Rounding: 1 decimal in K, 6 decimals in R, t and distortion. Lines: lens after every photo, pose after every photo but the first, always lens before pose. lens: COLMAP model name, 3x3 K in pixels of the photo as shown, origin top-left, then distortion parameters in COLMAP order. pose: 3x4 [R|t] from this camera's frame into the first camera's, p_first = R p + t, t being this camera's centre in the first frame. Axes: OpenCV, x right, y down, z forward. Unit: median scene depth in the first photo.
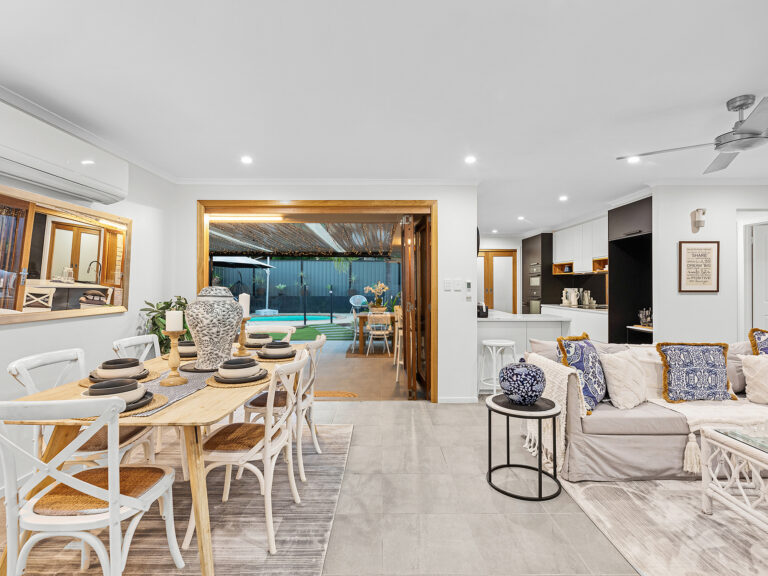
lens RADIAL K [[388.3, 0, 388.0], [0, 388.3, 290.9], [0, 0, 1]] dist [-0.004636, 0.000288]
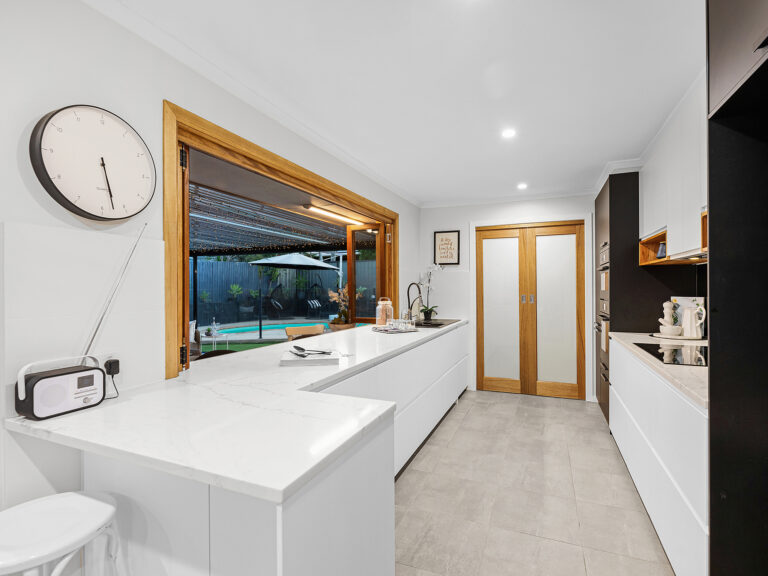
lens RADIAL K [[388.3, 0, 382.3], [0, 388.3, 289.3], [0, 0, 1]] dist [-0.004636, 0.000288]
pose [[0.919611, -0.001897, -0.392825, 0.332047], [-0.000626, 0.999980, -0.006295, -0.012331], [0.392829, 0.006035, 0.919592, 0.483058]]
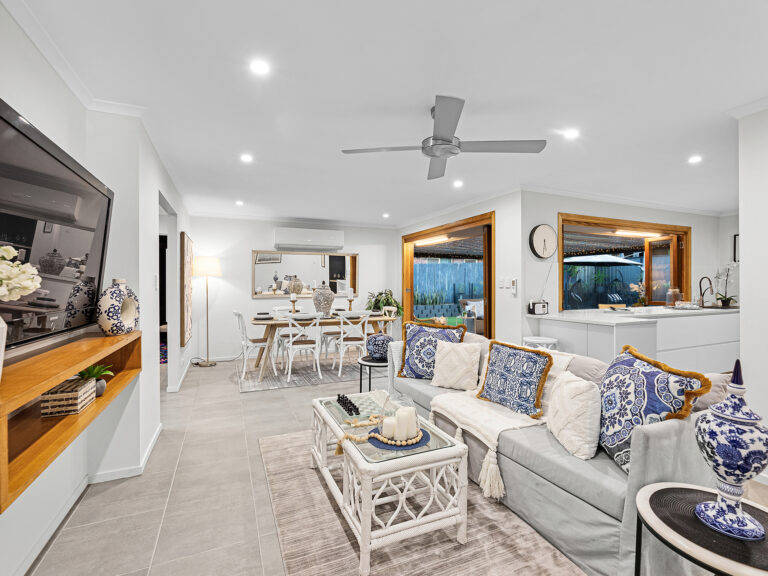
lens RADIAL K [[350.7, 0, 385.7], [0, 350.7, 288.6], [0, 0, 1]] dist [0.000109, 0.000042]
pose [[0.407589, 0.008650, -0.913125, 0.533183], [-0.005969, 0.999959, 0.006808, -0.002329], [0.913146, 0.002676, 0.407624, 0.153472]]
